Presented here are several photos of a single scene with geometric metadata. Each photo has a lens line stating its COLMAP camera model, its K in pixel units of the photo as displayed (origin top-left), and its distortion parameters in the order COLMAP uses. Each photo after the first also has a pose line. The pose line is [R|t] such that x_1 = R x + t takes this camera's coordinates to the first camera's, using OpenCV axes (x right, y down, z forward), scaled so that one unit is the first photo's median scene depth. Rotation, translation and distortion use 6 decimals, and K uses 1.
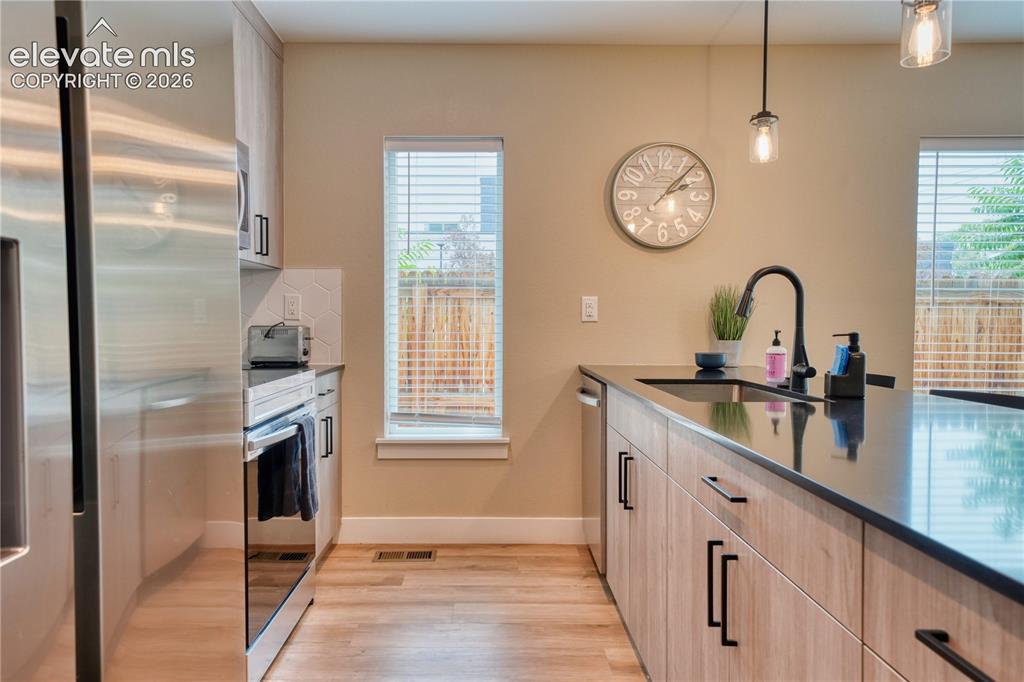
lens RADIAL K [[681.1, 0, 486.0], [0, 681.1, 346.8], [0, 0, 1]] dist [0.010328, 0.001817]
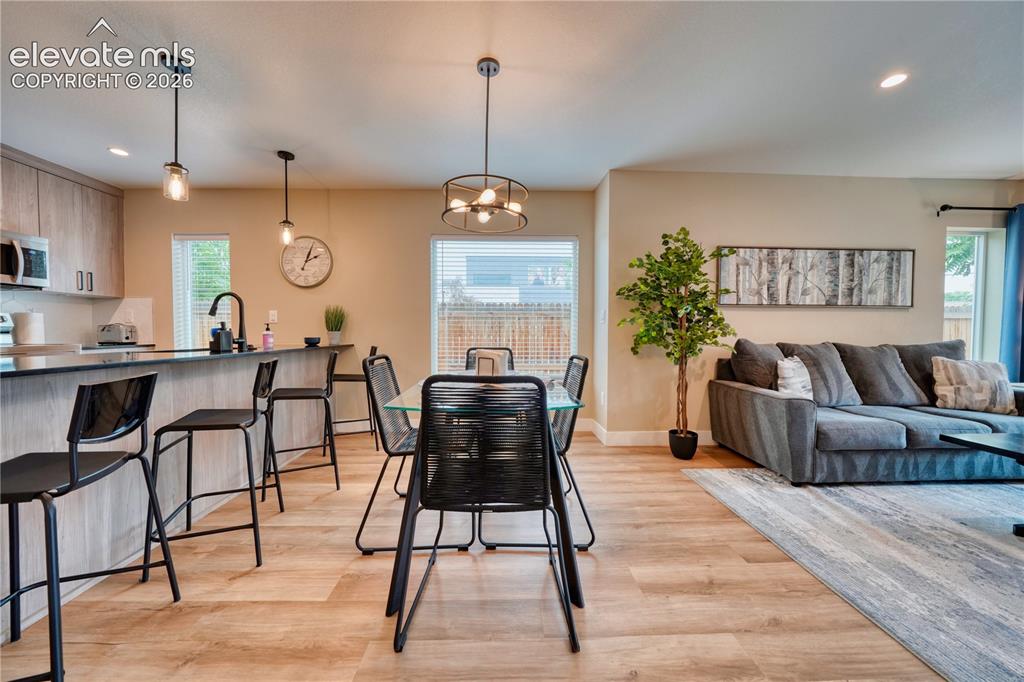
lens RADIAL K [[365.5, 0, 509.1], [0, 365.5, 343.5], [0, 0, 1]] dist [-0.011655, 0.000029]
pose [[0.999776, -0.003441, 0.020892, 0.917490], [0.003517, 0.999987, -0.003600, 0.035506], [-0.020879, 0.003673, 0.999775, -0.114550]]
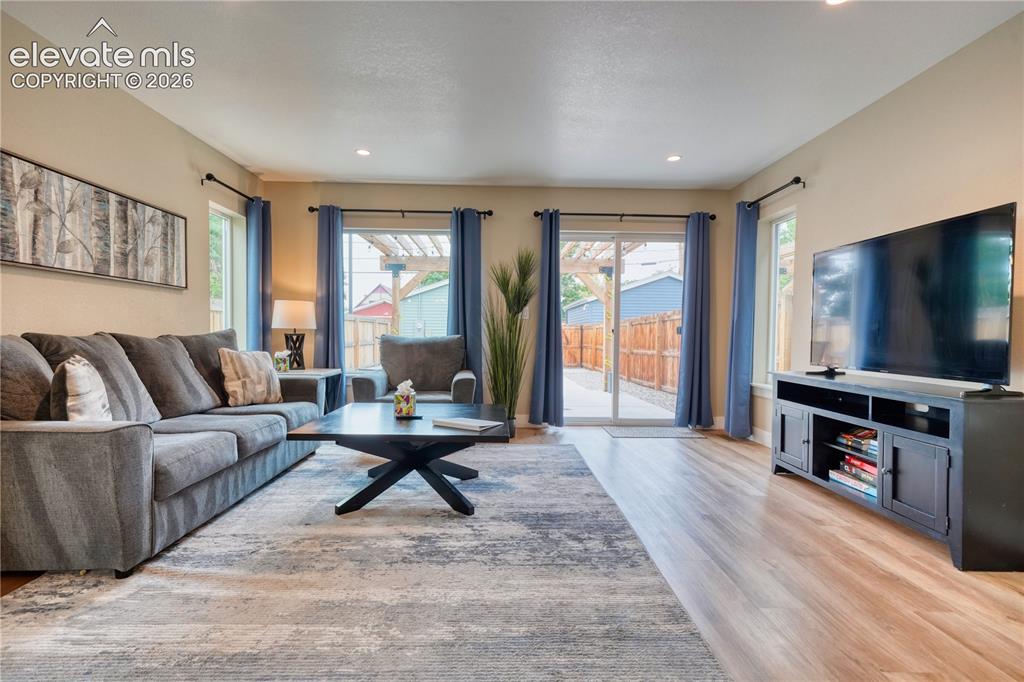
lens RADIAL K [[495.7, 0, 509.5], [0, 495.7, 345.6], [0, 0, 1]] dist [0.013635, 0.000646]
pose [[-0.019072, -0.030687, 0.999347, 0.923715], [0.025923, 0.999178, 0.031176, 0.046253], [-0.999482, 0.026501, -0.018261, 0.179453]]
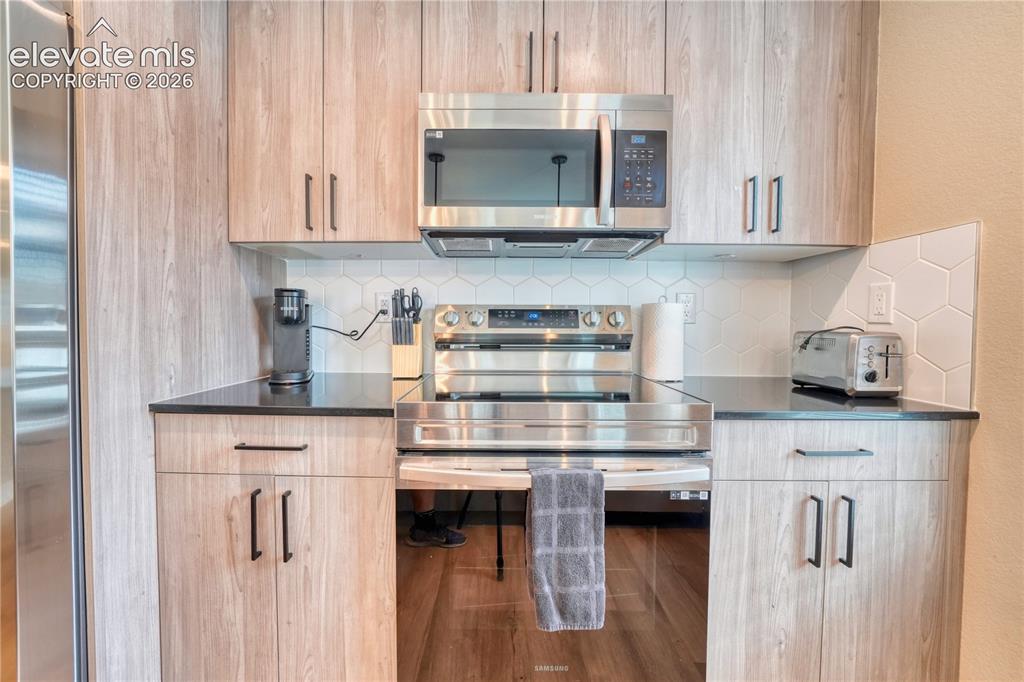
lens RADIAL K [[365.5, 0, 509.1], [0, 365.5, 343.5], [0, 0, 1]] dist [-0.011655, 0.000029]
pose [[-0.014944, 0.045807, -0.998839, 0.058853], [-0.041994, 0.998040, 0.046398, -0.023934], [0.999006, 0.042639, -0.012991, 0.732119]]
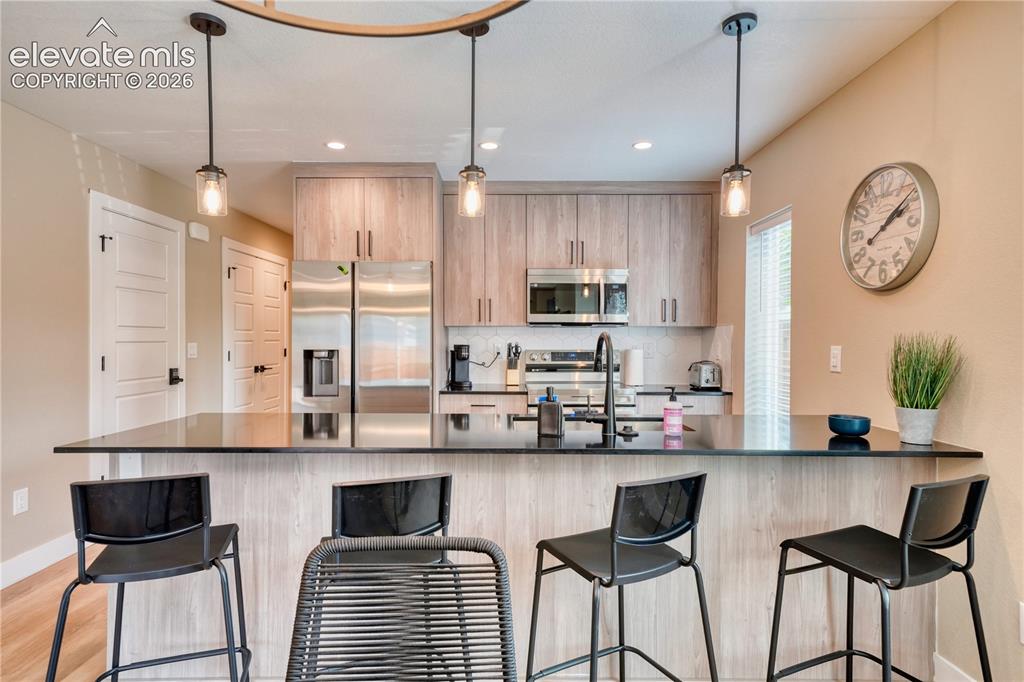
lens RADIAL K [[552.4, 0, 512.0], [0, 552.4, 341.0], [0, 0, 1]] dist [0.057698, 0.000255]
pose [[-0.007126, 0.000102, -0.999975, 1.041671], [-0.038460, 0.999260, 0.000376, -0.070035], [0.999235, 0.038462, -0.007117, 0.608043]]
